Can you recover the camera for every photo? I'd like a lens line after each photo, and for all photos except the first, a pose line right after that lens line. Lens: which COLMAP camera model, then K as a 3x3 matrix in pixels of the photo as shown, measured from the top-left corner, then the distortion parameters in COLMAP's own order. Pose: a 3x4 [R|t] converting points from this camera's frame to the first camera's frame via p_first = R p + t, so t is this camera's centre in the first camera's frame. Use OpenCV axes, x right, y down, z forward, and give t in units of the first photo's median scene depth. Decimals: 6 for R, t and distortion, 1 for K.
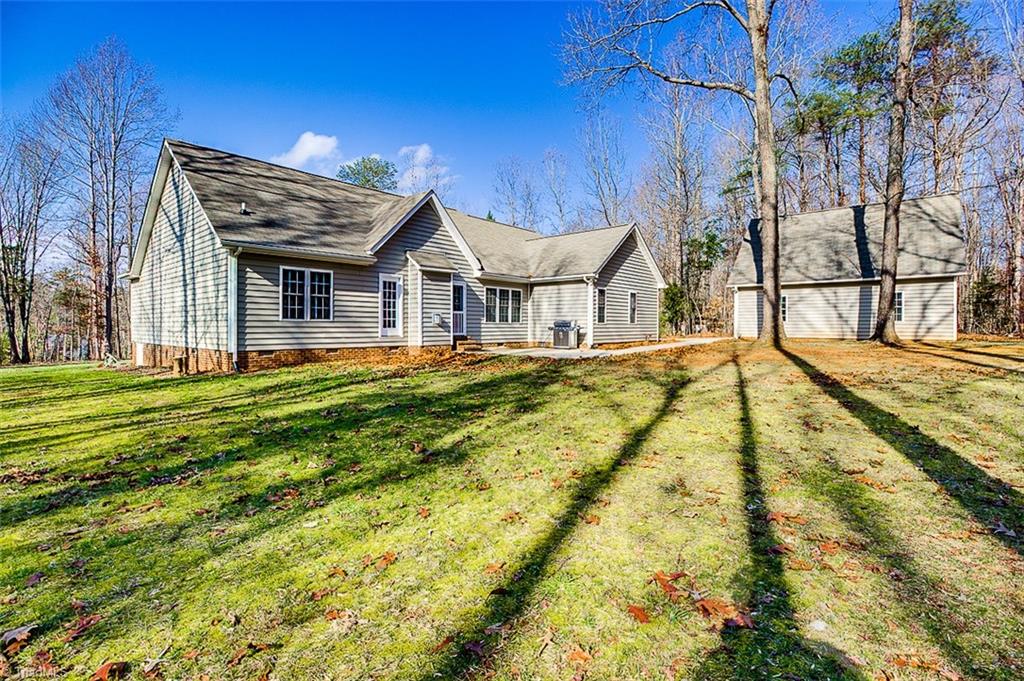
lens RADIAL K [[469.1, 0, 512.9], [0, 469.1, 328.8], [0, 0, 1]] dist [-0.002187, -0.000342]
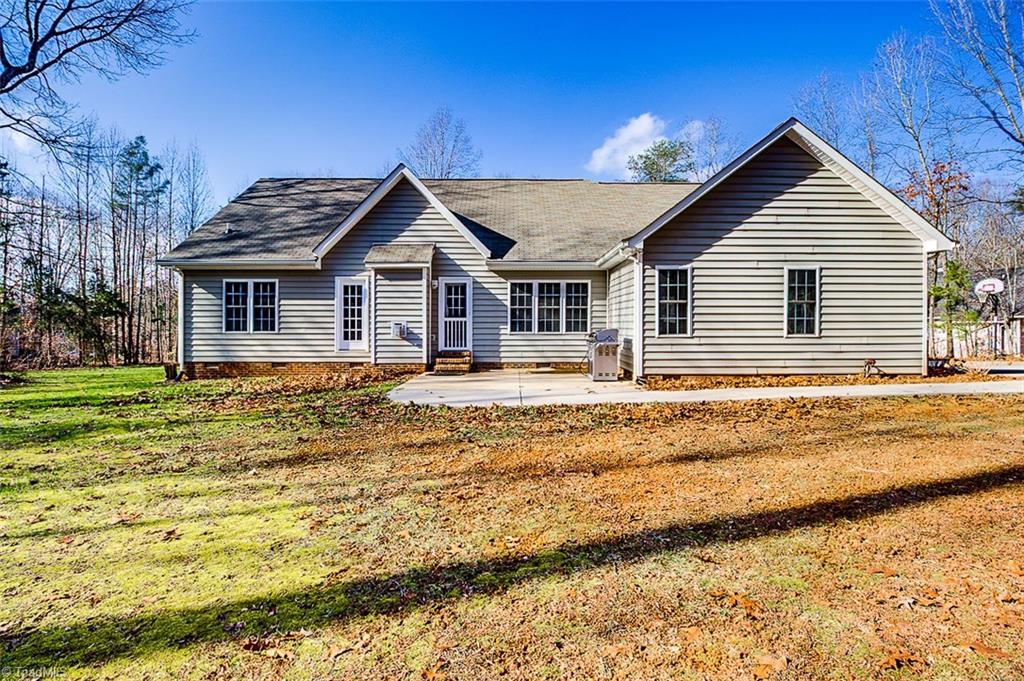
lens RADIAL K [[469.1, 0, 512.9], [0, 469.1, 328.8], [0, 0, 1]] dist [-0.002187, -0.000342]
pose [[0.672836, -0.017730, -0.739579, 0.550165], [-0.002155, 0.999662, -0.025926, -0.001704], [0.739788, 0.019038, 0.672570, 0.639998]]
